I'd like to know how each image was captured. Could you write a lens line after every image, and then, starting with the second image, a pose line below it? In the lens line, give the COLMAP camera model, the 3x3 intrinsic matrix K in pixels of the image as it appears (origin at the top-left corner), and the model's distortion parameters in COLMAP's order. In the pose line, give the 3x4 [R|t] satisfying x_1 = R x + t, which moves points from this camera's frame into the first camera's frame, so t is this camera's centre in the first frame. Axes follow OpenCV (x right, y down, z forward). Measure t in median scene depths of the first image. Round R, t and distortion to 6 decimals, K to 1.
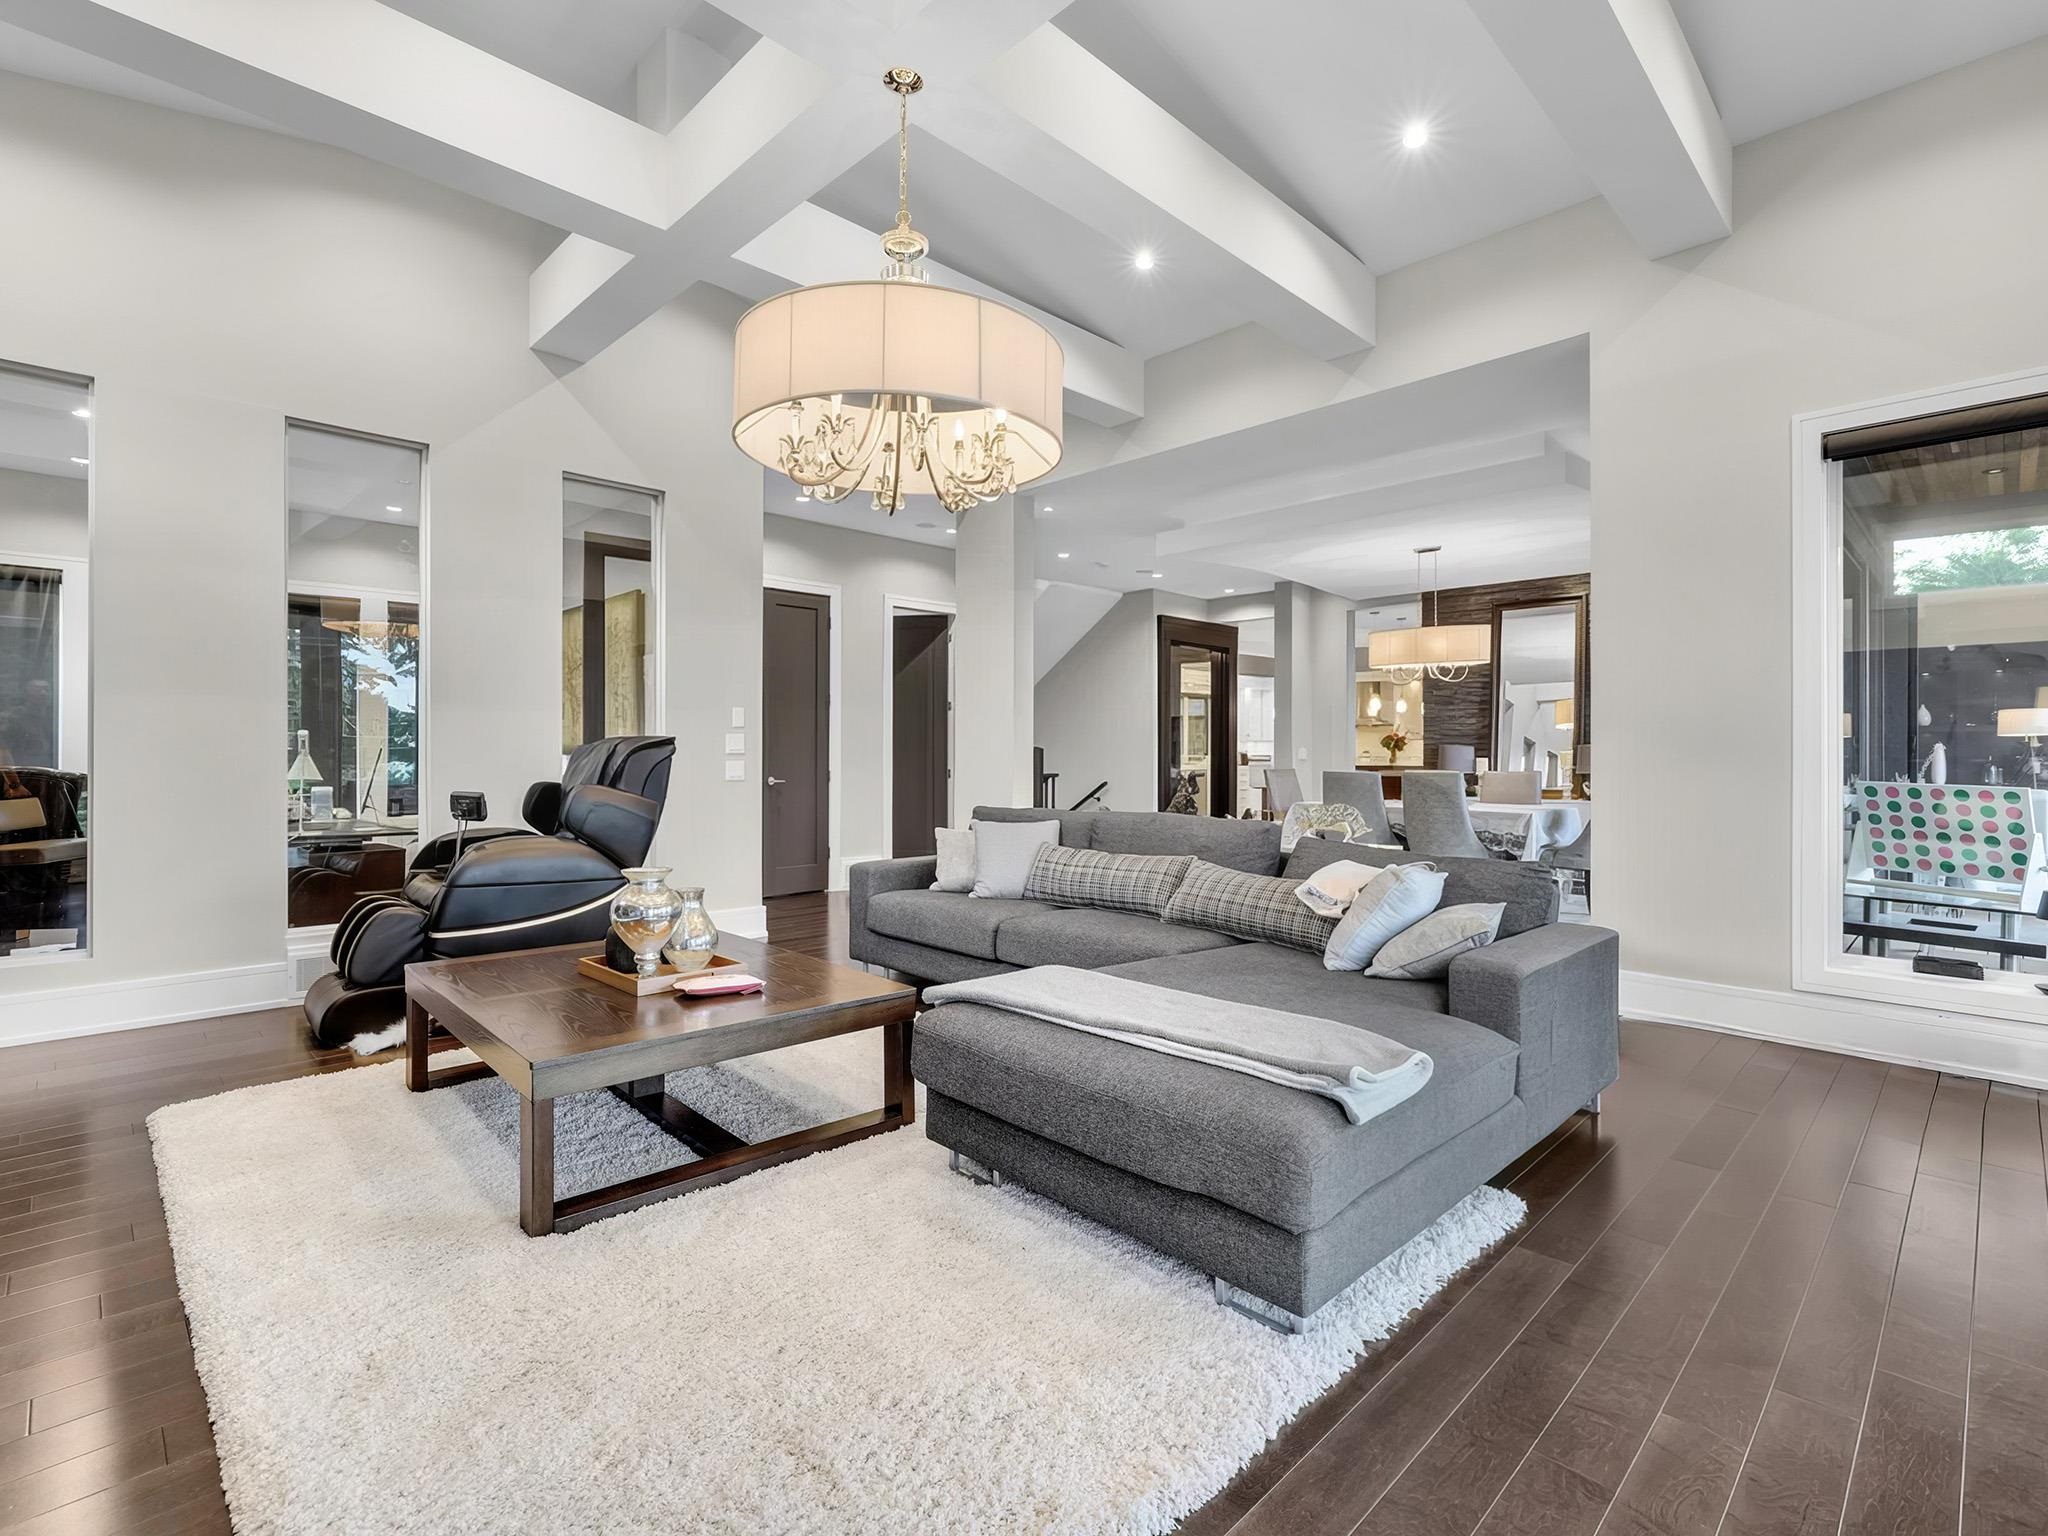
lens RADIAL K [[984.6, 0, 1027.7], [0, 984.6, 760.4], [0, 0, 1]] dist [-0.001706, 0.003129]
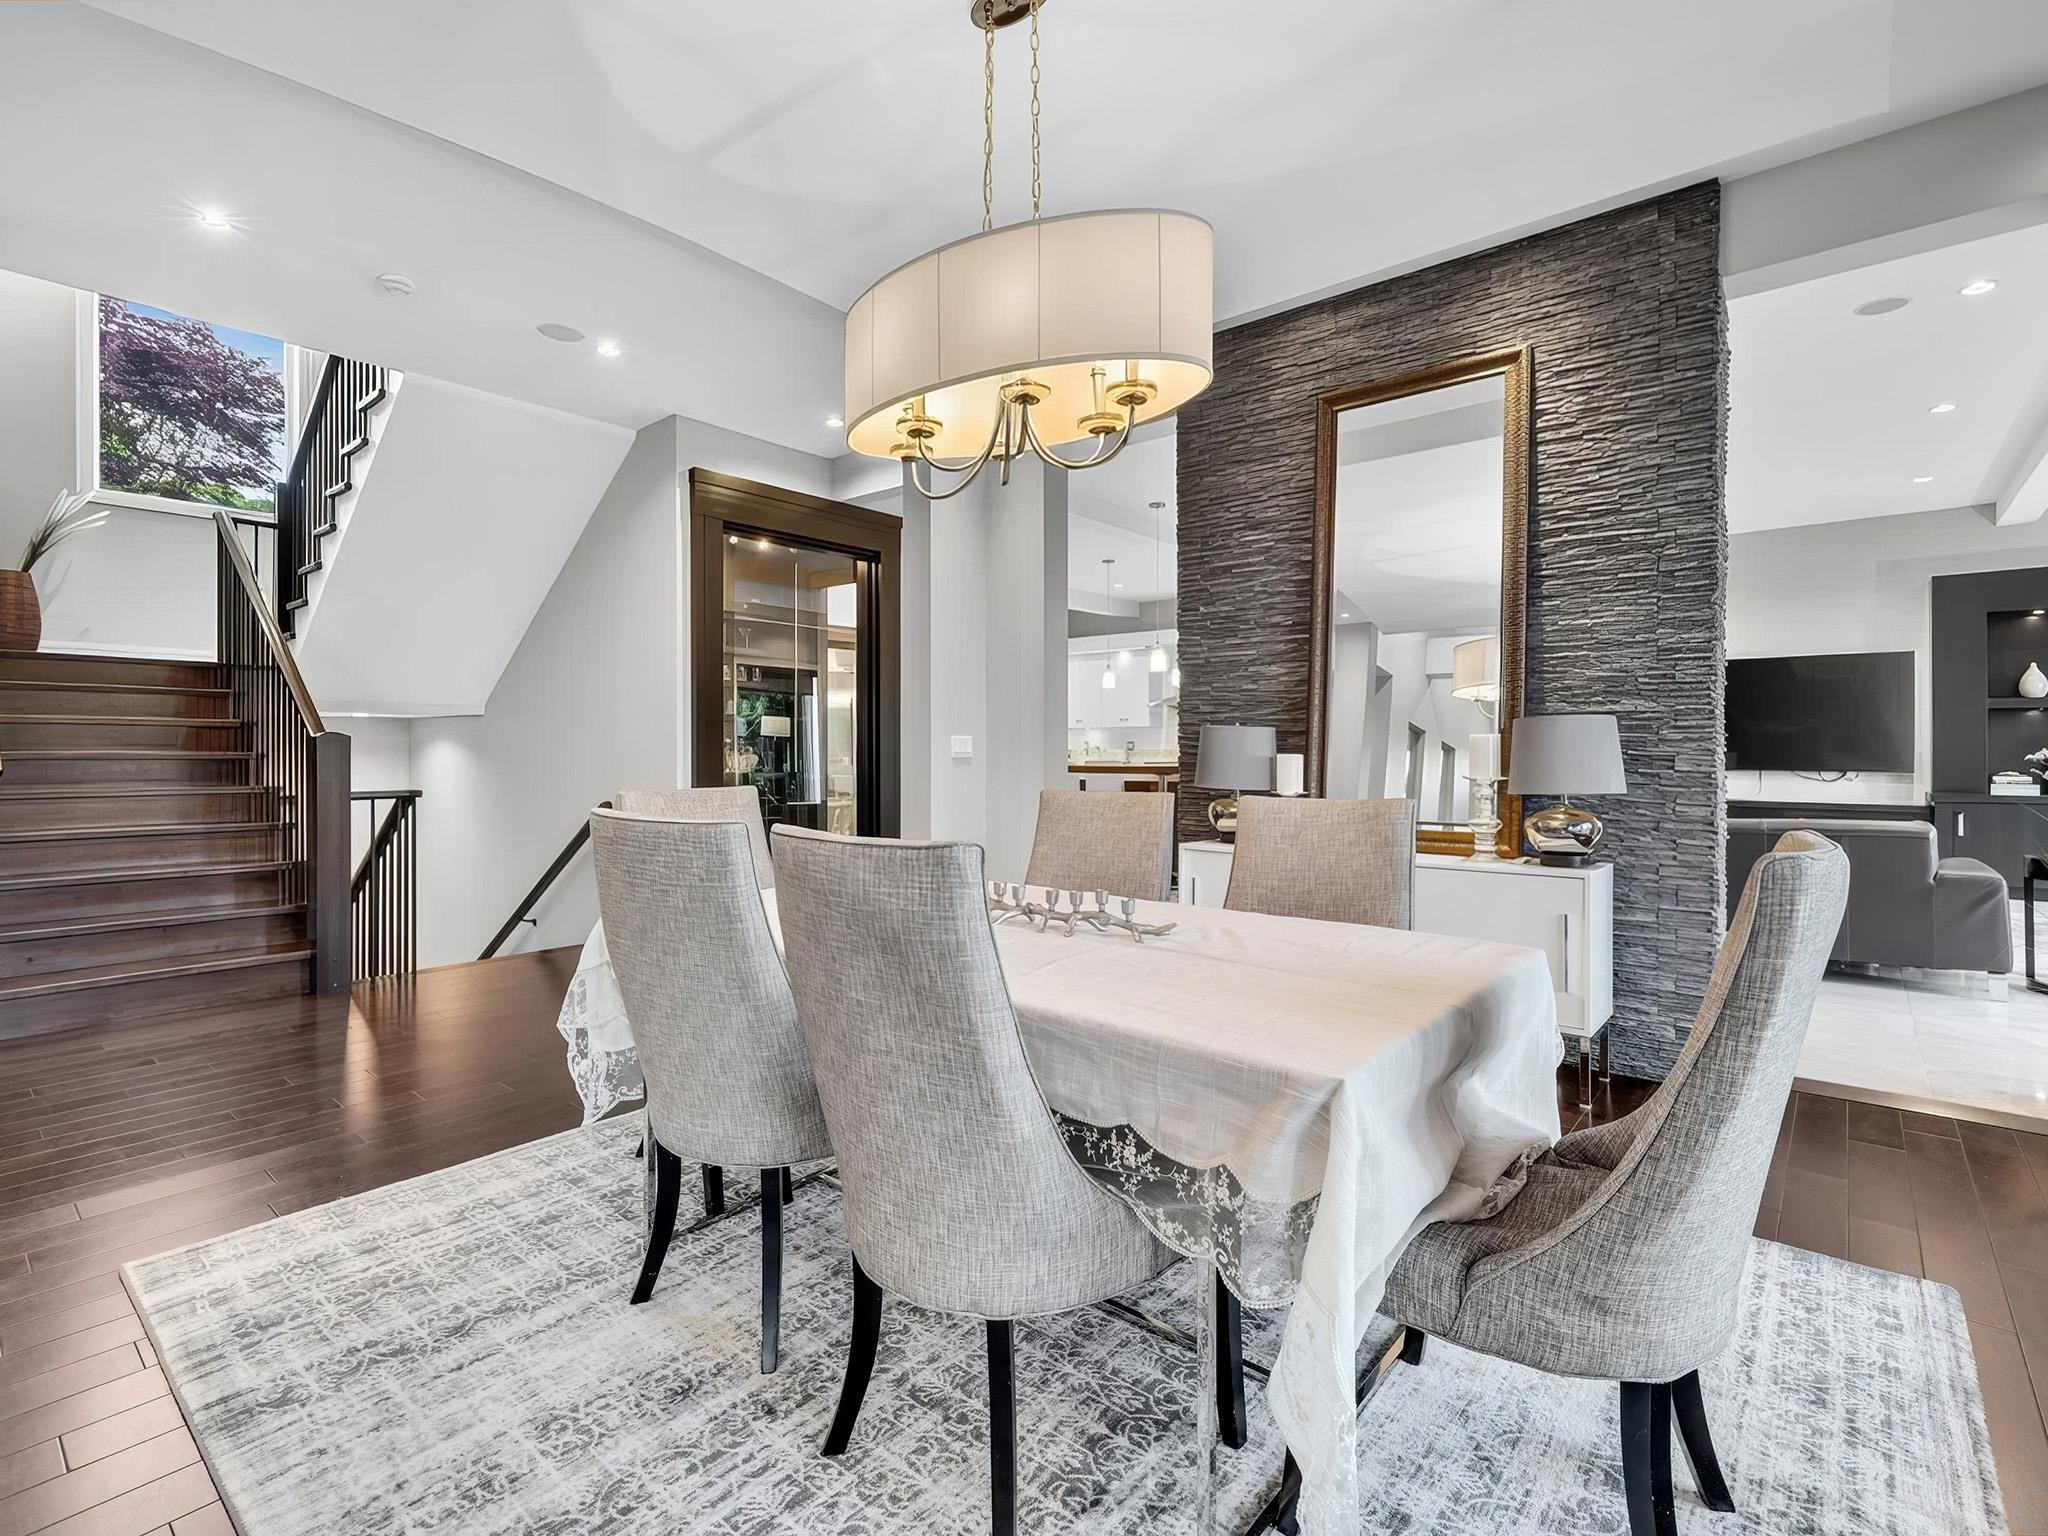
lens RADIAL K [[984.6, 0, 1022.3], [0, 984.6, 755.5], [0, 0, 1]] dist [-0.001706, 0.003129]
pose [[0.996610, -0.002118, 0.082248, 0.304397], [0.002076, 0.999998, 0.000595, -0.002171], [-0.082249, -0.000422, 0.996612, 0.573140]]
